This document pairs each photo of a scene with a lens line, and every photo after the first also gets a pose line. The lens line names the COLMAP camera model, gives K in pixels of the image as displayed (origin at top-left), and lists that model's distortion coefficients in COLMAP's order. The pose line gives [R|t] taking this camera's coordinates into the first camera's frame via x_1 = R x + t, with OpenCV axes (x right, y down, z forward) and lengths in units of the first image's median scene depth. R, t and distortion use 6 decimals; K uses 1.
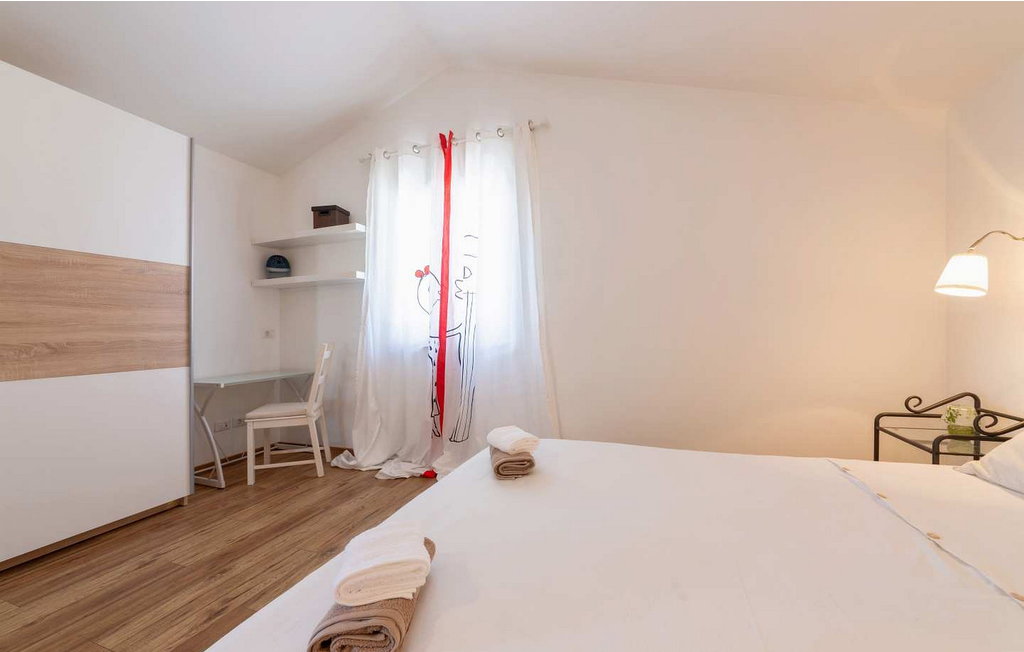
lens RADIAL K [[397.2, 0, 511.1], [0, 397.2, 329.9], [0, 0, 1]] dist [0.000432, -0.000123]
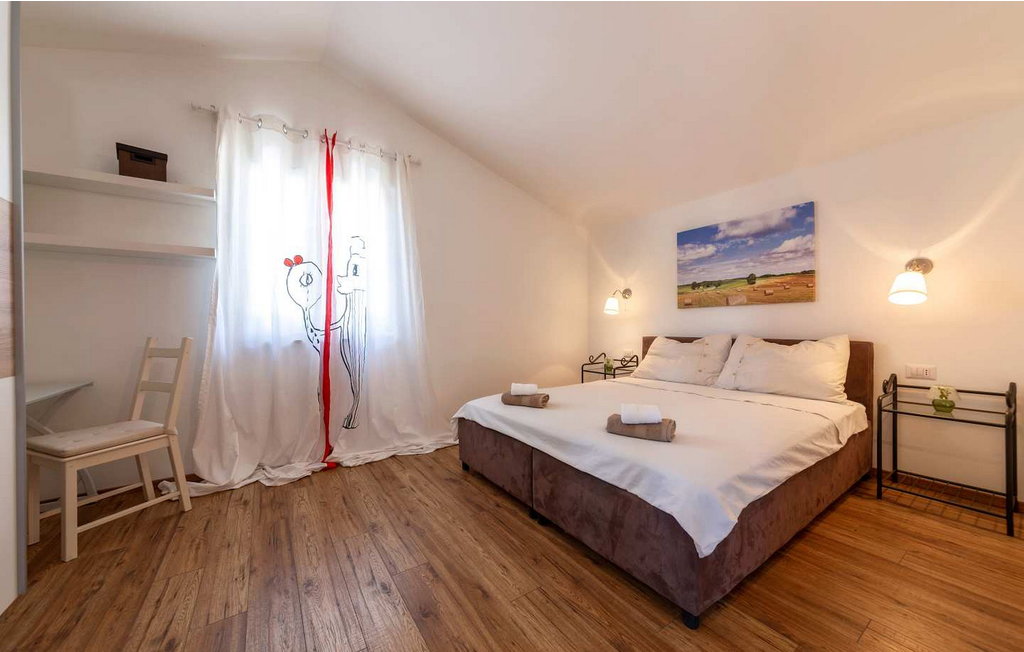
lens RADIAL K [[364.2, 0, 507.8], [0, 364.2, 323.3], [0, 0, 1]] dist [-0.017455, 0.006638]
pose [[0.590291, 0.020858, 0.806921, -0.689459], [-0.007977, 0.999768, -0.020007, 0.016932], [-0.807151, 0.005374, 0.590320, 0.089186]]
